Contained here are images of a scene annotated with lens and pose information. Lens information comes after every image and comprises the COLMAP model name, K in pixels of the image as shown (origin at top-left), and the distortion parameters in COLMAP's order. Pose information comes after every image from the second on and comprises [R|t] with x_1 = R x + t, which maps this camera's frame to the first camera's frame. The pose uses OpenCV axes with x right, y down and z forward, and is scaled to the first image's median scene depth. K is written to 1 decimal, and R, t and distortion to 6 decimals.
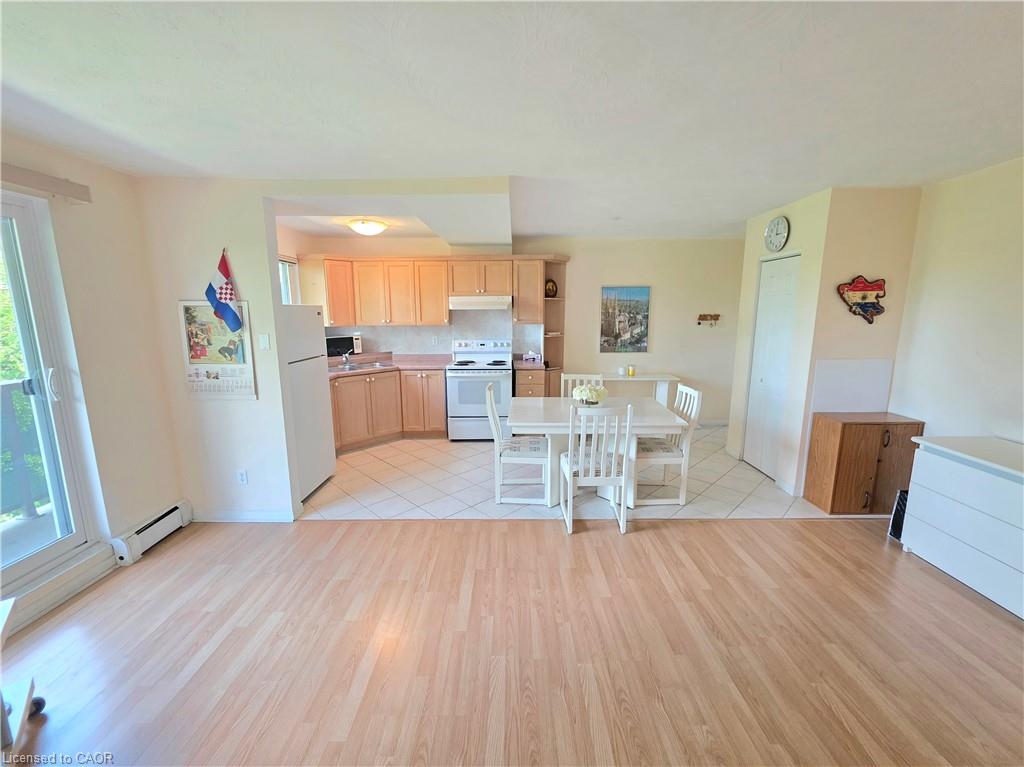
lens RADIAL K [[416.4, 0, 513.1], [0, 416.4, 381.6], [0, 0, 1]] dist [-0.000112, 0.000023]
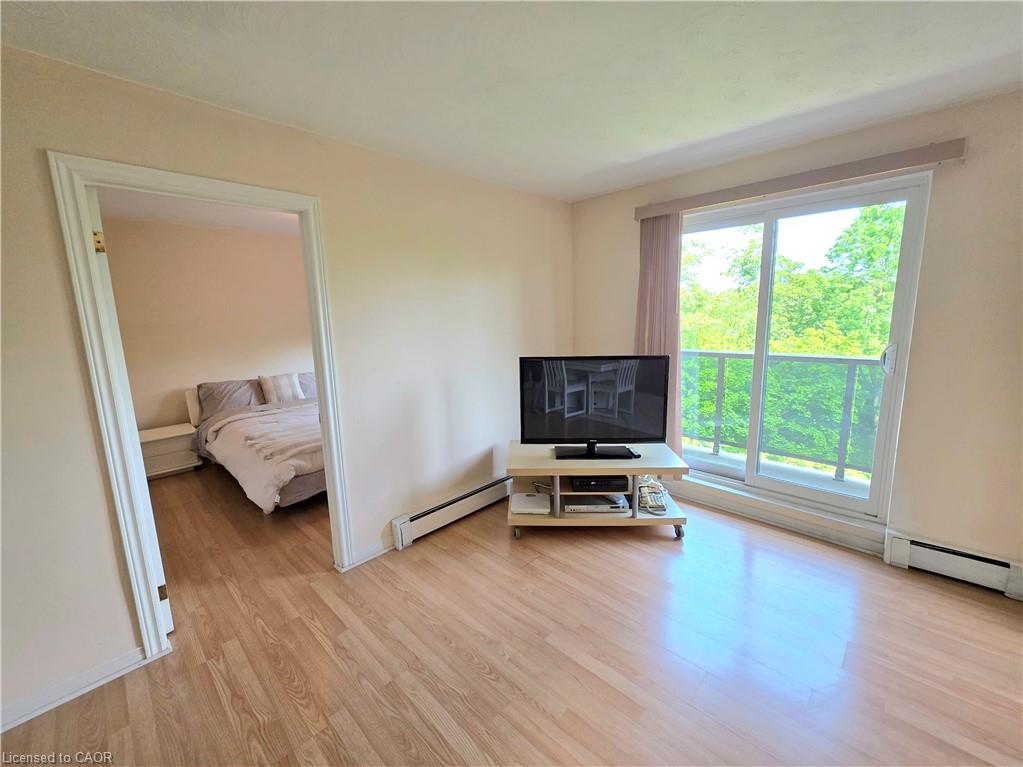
lens RADIAL K [[416.0, 0, 512.6], [0, 416.0, 381.6], [0, 0, 1]] dist [-0.000112, 0.000023]
pose [[-0.695915, 0.139159, -0.704512, 0.138986], [-0.095291, 0.954475, 0.282661, -0.069550], [0.711774, 0.263841, -0.650973, 0.492543]]
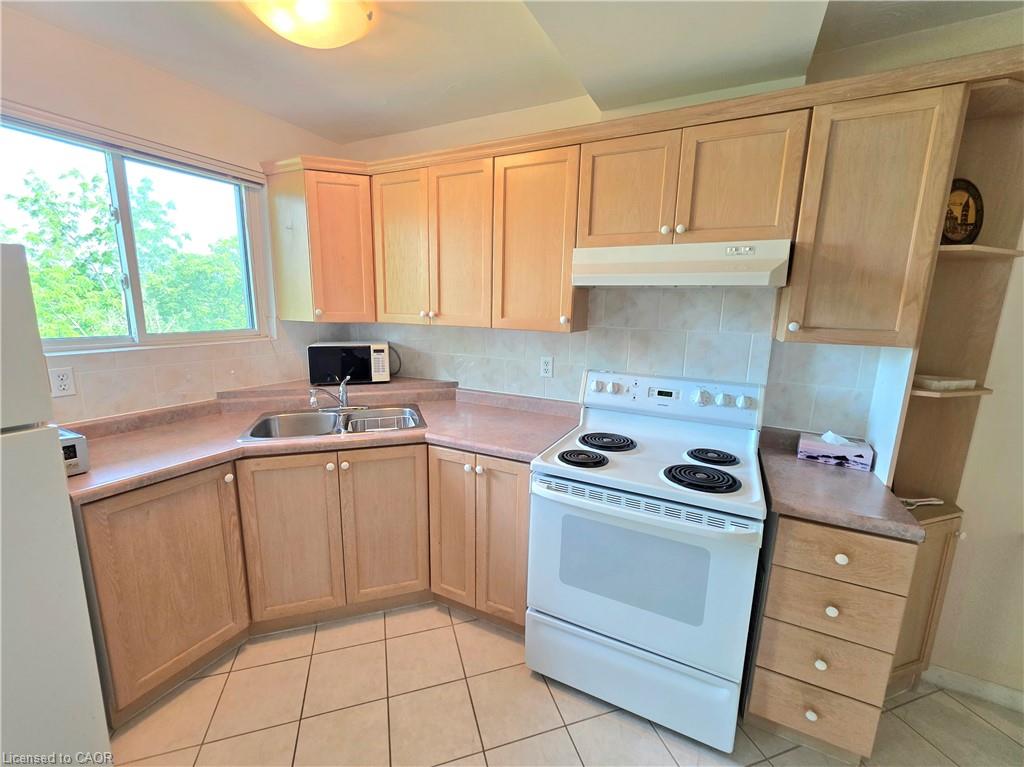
lens RADIAL K [[432.4, 0, 511.6], [0, 432.4, 380.4], [0, 0, 1]] dist [0.000136, 0.000138]
pose [[0.889180, 0.103827, -0.445623, -0.031622], [-0.102086, 0.994382, 0.027987, -0.106560], [0.446025, 0.020606, 0.894783, 0.692942]]
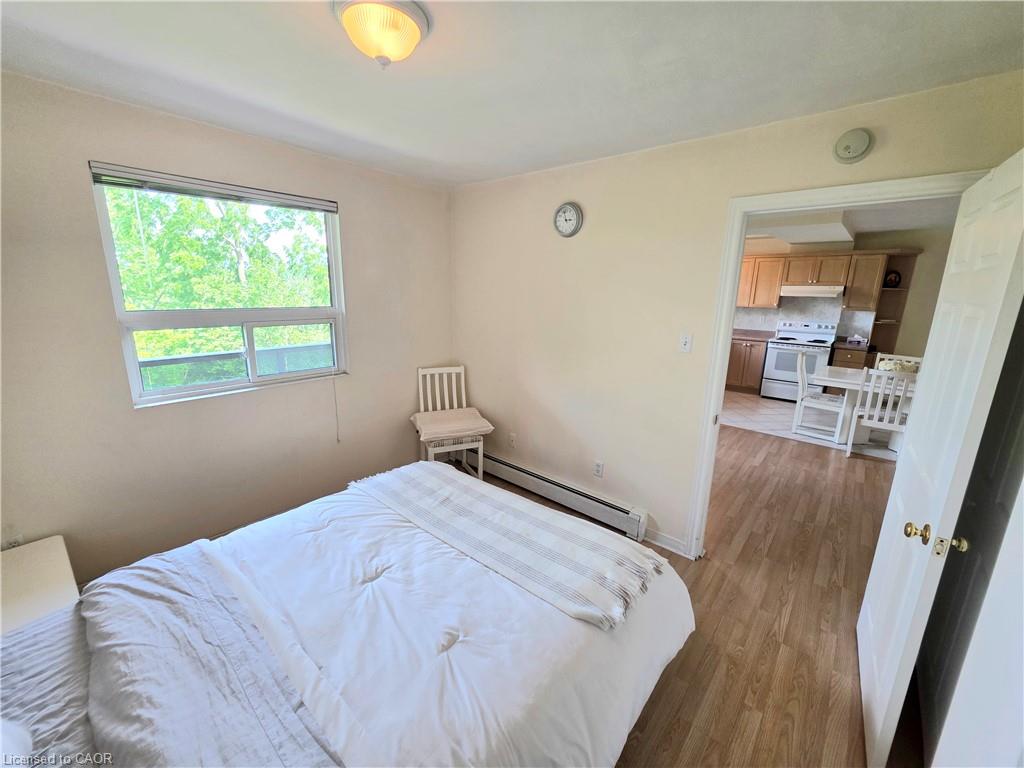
lens RADIAL K [[411.6, 0, 510.4], [0, 411.6, 380.6], [0, 0, 1]] dist [-0.000270, 0.000043]
pose [[0.752414, 0.163859, -0.637984, 0.075965], [-0.133360, 0.986401, 0.096066, 0.075911], [0.645049, 0.012800, 0.764034, -0.519105]]
